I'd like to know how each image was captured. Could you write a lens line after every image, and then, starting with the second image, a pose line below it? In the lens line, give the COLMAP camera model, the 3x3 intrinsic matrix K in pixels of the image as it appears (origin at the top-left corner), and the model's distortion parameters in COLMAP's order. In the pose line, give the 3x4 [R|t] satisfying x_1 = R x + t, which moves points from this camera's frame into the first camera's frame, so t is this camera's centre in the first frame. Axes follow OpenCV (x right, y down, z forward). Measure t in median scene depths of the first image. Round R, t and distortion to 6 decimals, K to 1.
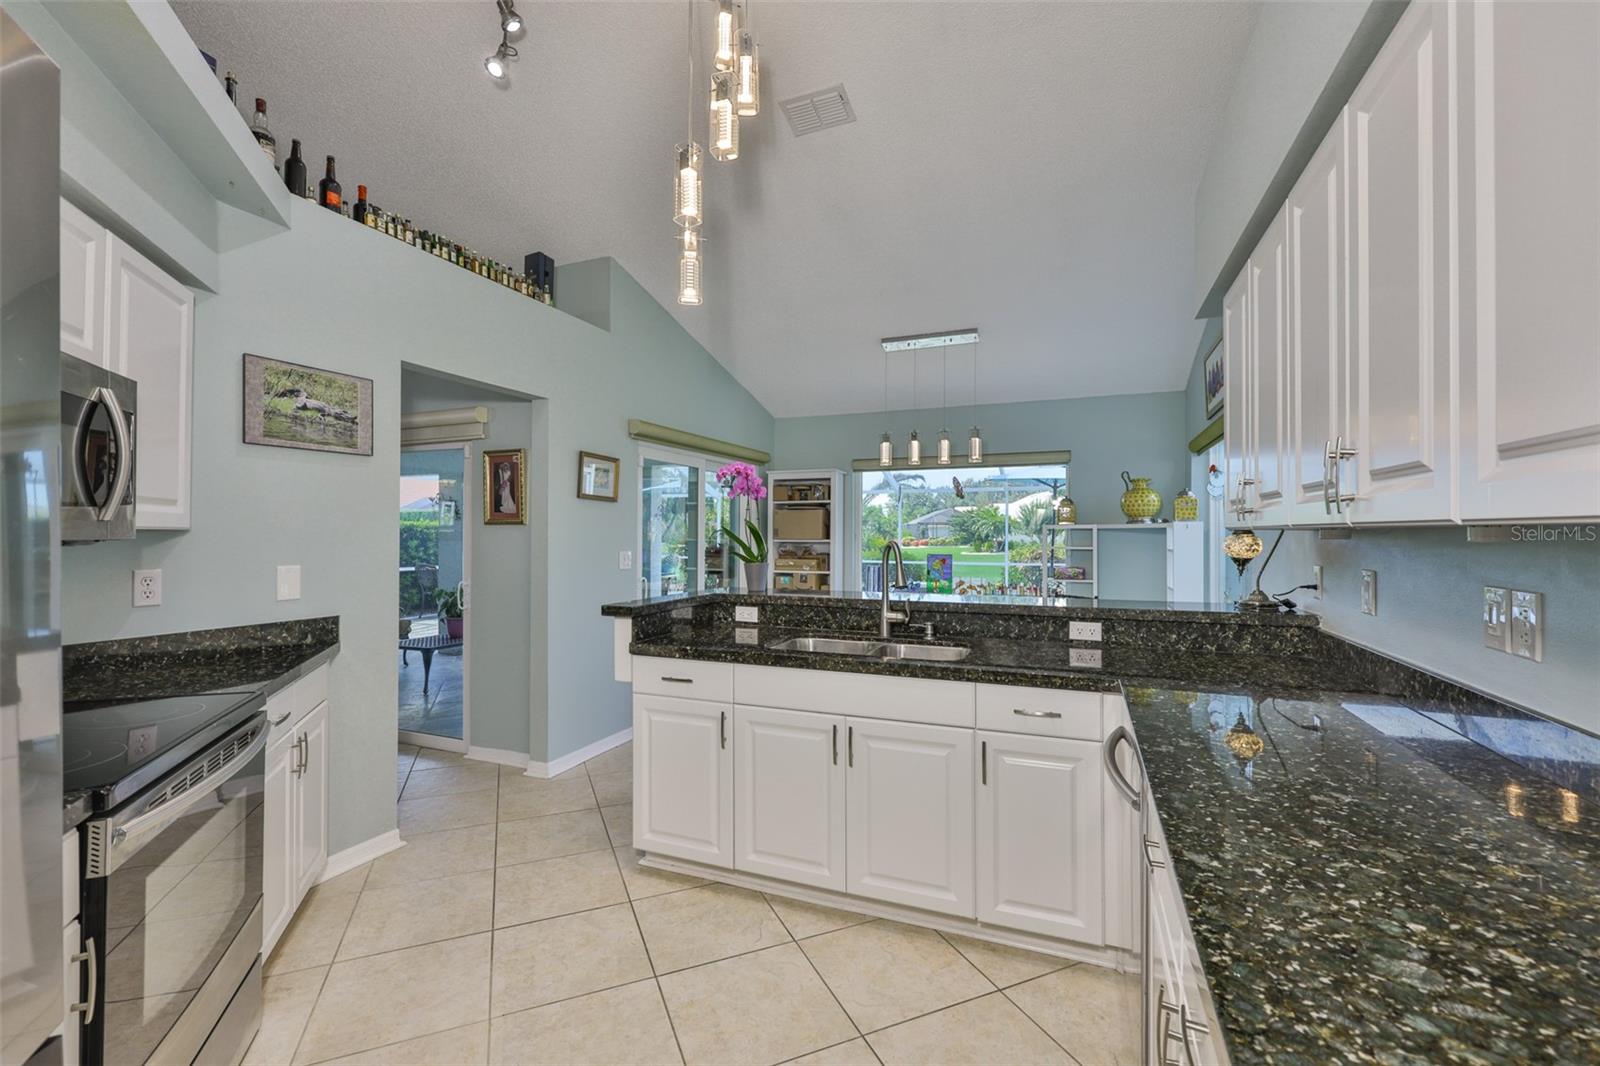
lens RADIAL K [[681.1, 0, 795.2], [0, 681.1, 535.6], [0, 0, 1]] dist [0.001540, 0.000321]
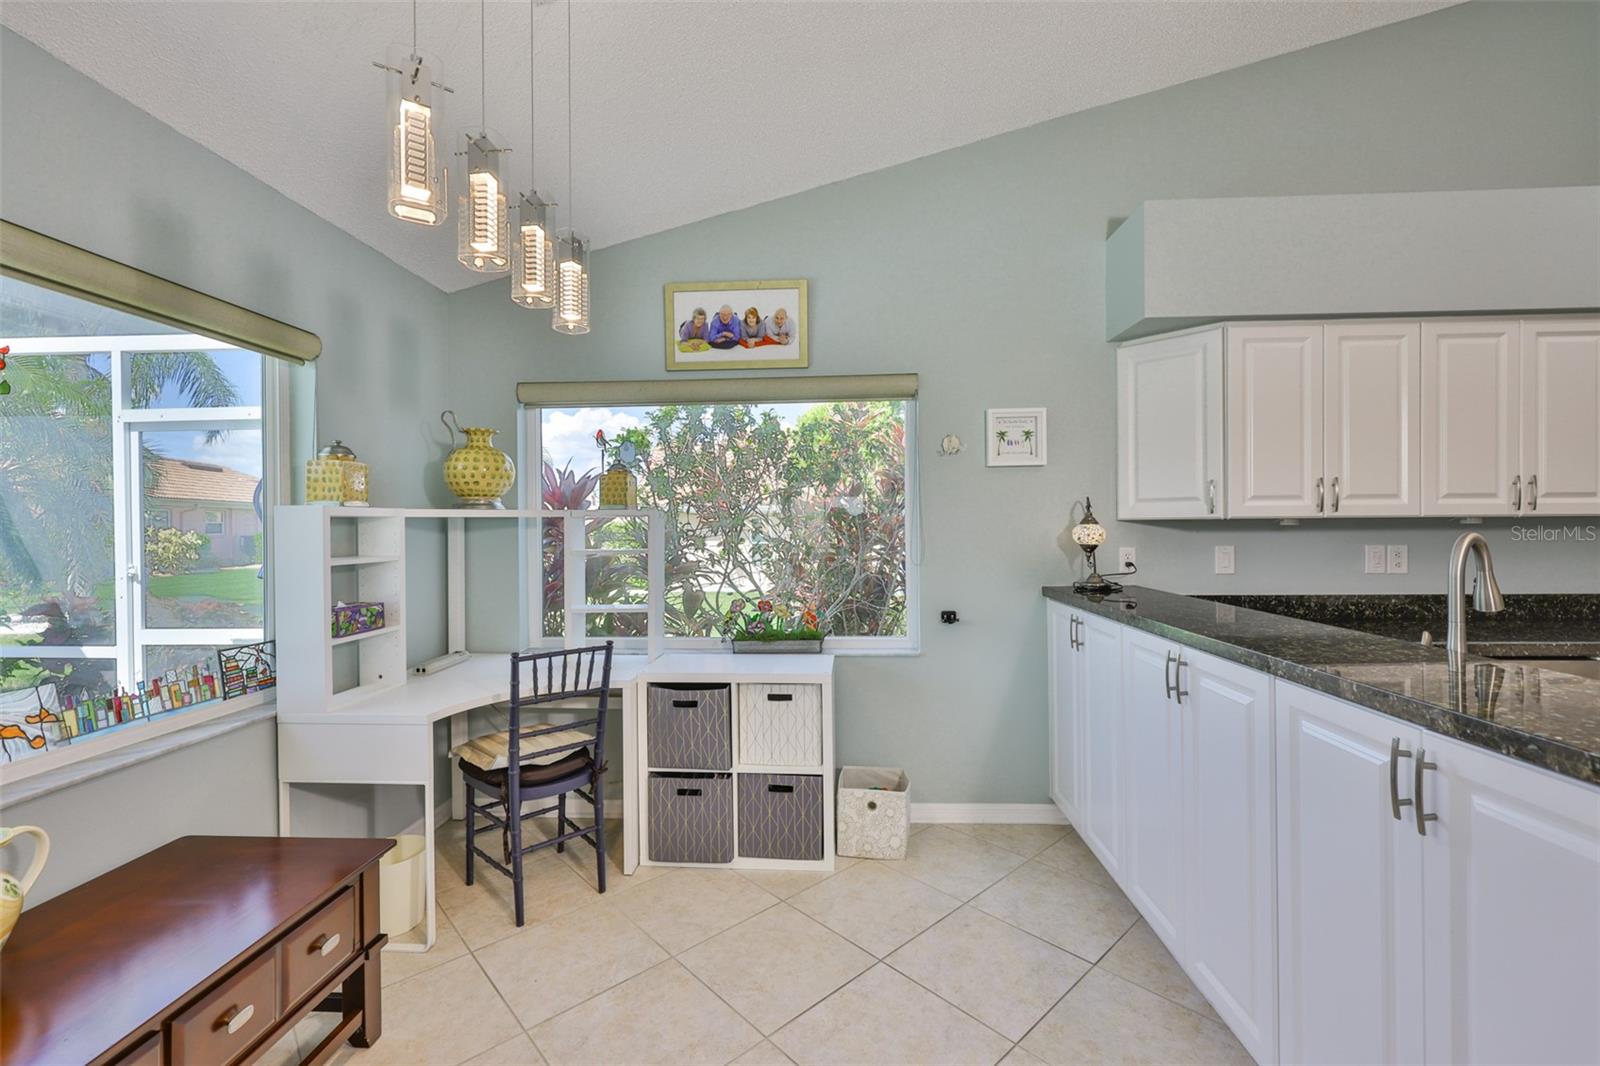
lens RADIAL K [[679.8, 0, 796.0], [0, 679.8, 532.3], [0, 0, 1]] dist [-0.001641, -0.000270]
pose [[-0.338165, -0.000677, 0.941087, -0.192415], [0.010271, 0.999938, 0.004410, 0.002174], [-0.941031, 0.011157, -0.338137, 1.666863]]
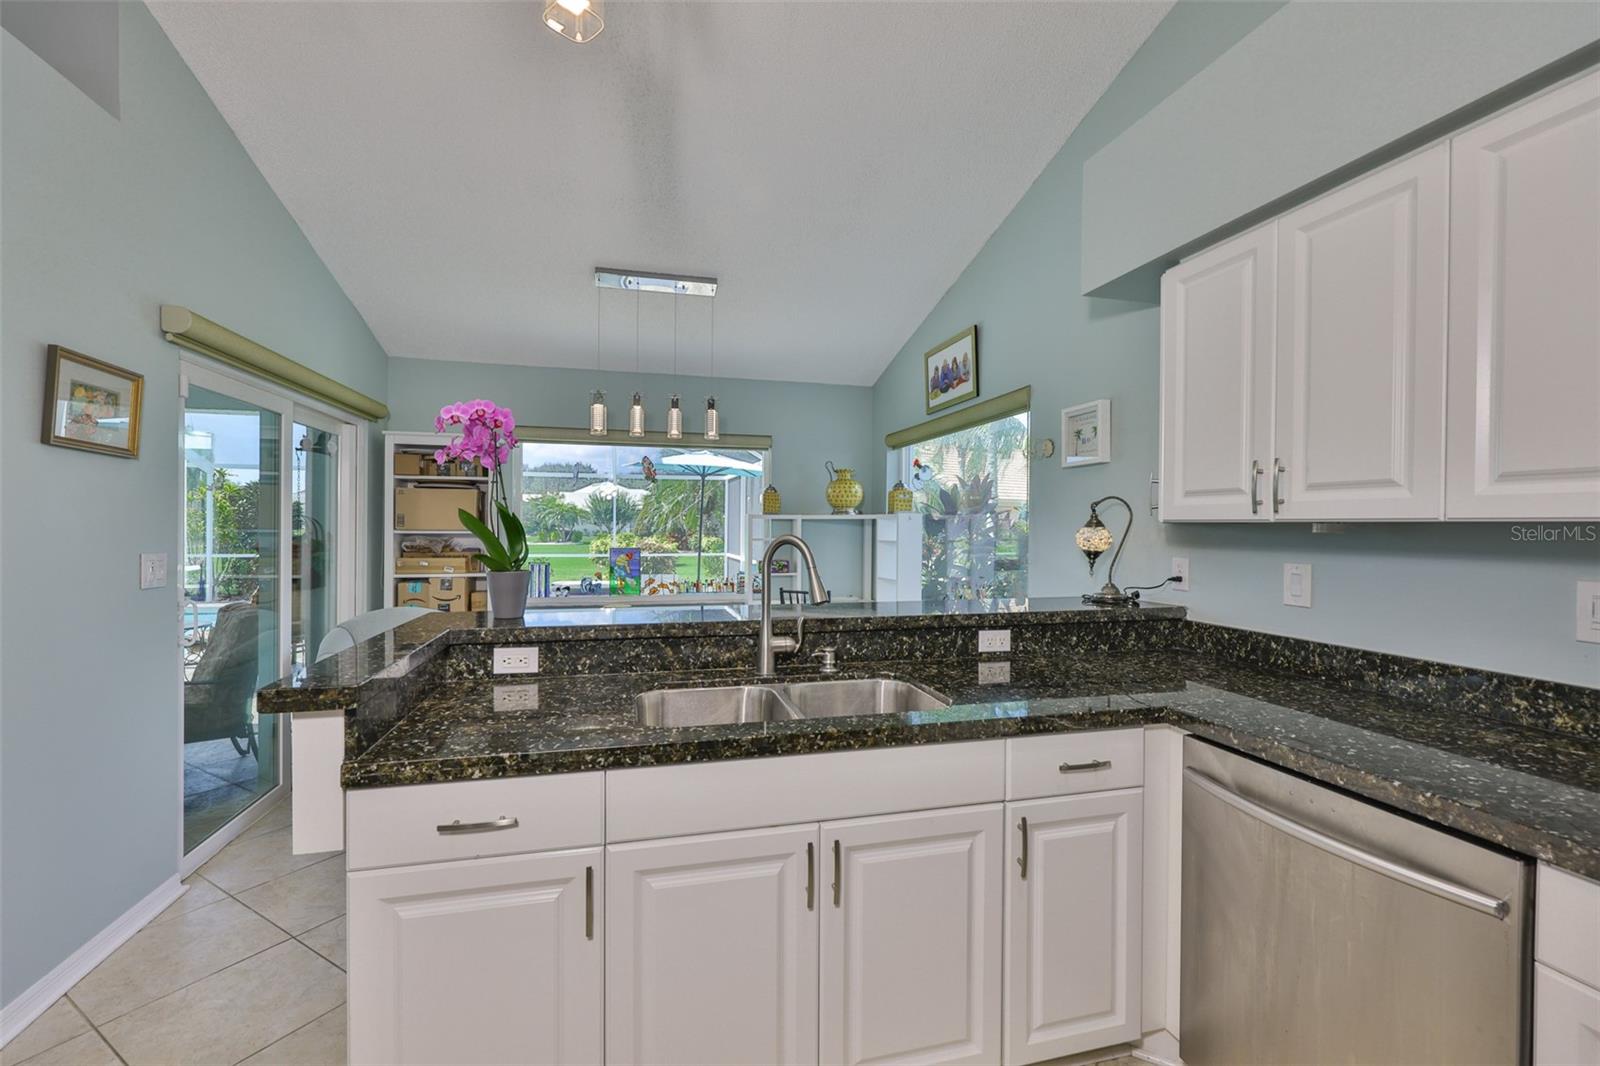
lens RADIAL K [[679.8, 0, 796.0], [0, 679.8, 532.3], [0, 0, 1]] dist [-0.001641, -0.000270]
pose [[0.800891, -0.001322, 0.598809, -0.253787], [-0.005229, 0.999944, 0.009201, -0.000938], [-0.598788, -0.010500, 0.800839, 0.435011]]
